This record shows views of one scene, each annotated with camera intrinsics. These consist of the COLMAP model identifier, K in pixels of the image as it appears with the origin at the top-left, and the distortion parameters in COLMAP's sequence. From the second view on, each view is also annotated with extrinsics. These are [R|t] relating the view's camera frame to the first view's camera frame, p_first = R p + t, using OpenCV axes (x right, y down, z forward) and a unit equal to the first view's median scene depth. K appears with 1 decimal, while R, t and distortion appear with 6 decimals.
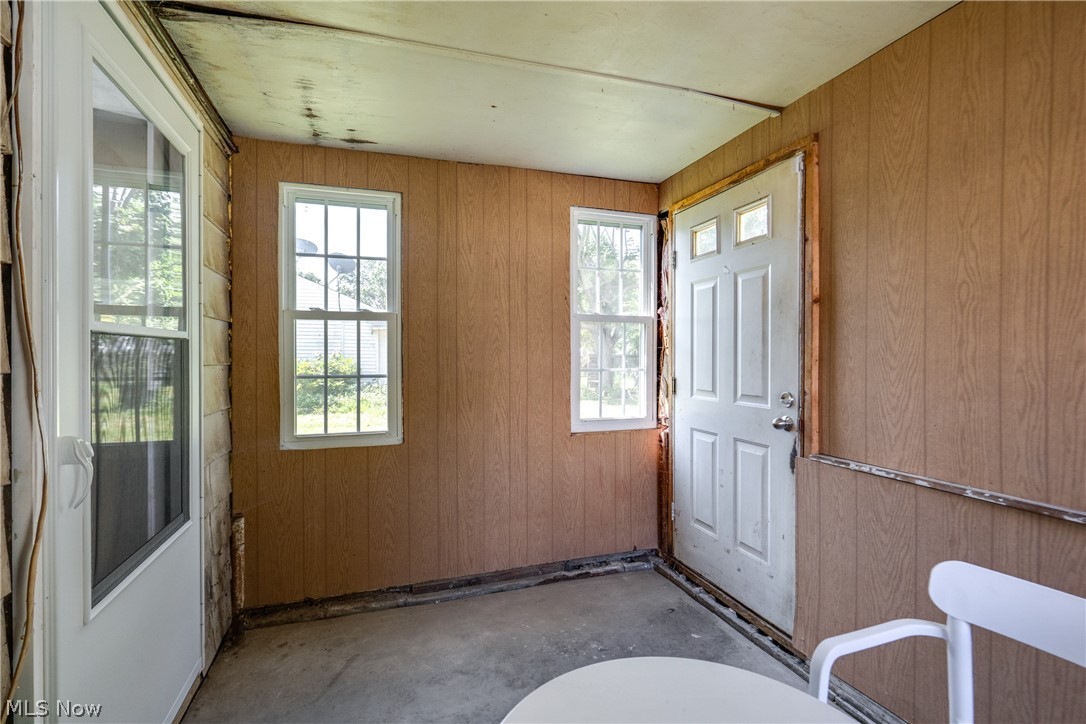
lens RADIAL K [[503.1, 0, 543.5], [0, 503.1, 361.0], [0, 0, 1]] dist [-0.001842, -0.000217]
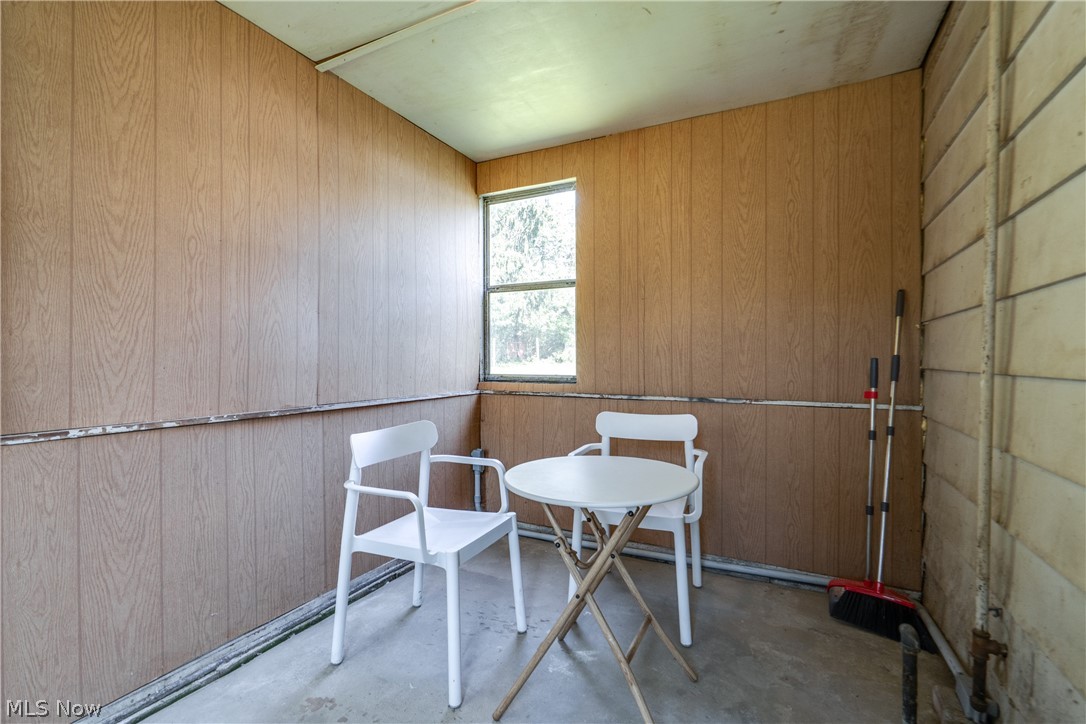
lens RADIAL K [[503.1, 0, 541.9], [0, 503.1, 361.9], [0, 0, 1]] dist [-0.001842, -0.000217]
pose [[-0.700996, -0.006230, 0.713138, -0.496639], [0.004294, 0.999907, 0.012956, 0.107231], [-0.713152, 0.012144, -0.700904, 1.182155]]
